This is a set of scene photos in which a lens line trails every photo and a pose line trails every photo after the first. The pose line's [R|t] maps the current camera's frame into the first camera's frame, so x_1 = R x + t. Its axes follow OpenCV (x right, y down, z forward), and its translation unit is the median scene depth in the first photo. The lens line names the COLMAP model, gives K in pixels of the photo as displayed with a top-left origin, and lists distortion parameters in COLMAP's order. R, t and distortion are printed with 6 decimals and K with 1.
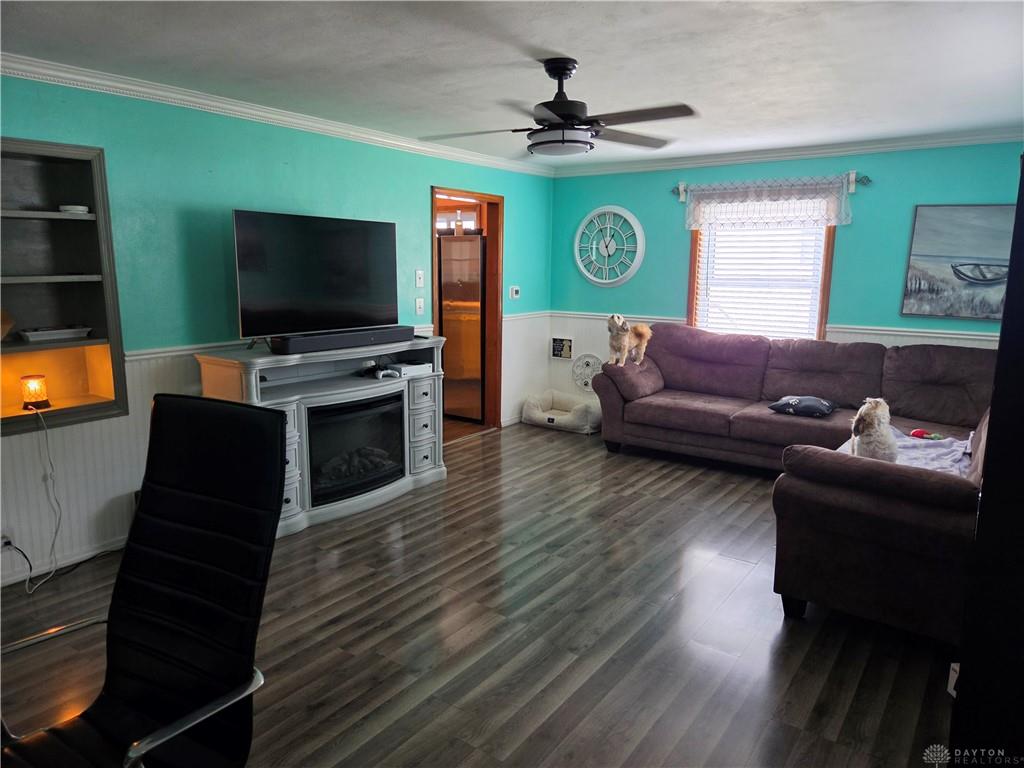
lens RADIAL K [[686.1, 0, 512.0], [0, 686.1, 384.9], [0, 0, 1]] dist [0.001251, 0.000316]
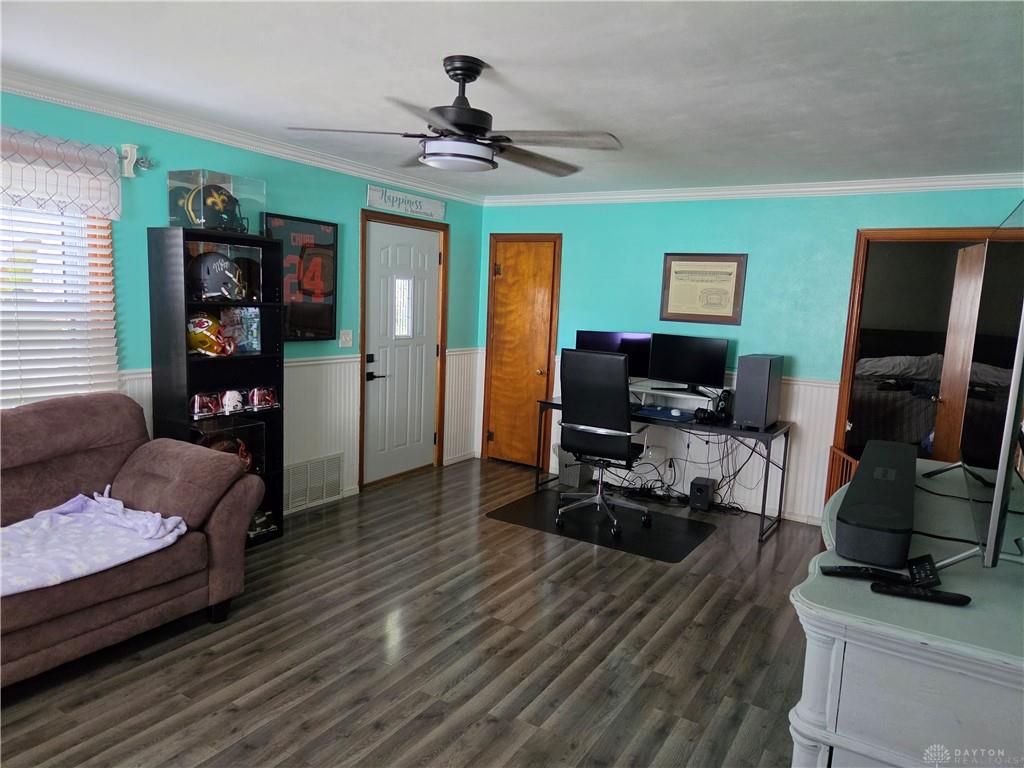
lens RADIAL K [[686.1, 0, 513.0], [0, 686.1, 385.0], [0, 0, 1]] dist [0.001251, 0.000316]
pose [[-0.995457, -0.054792, -0.077862, 0.063594], [-0.075995, 0.949919, 0.303114, -0.342437], [0.057354, 0.307654, -0.949768, 1.879868]]
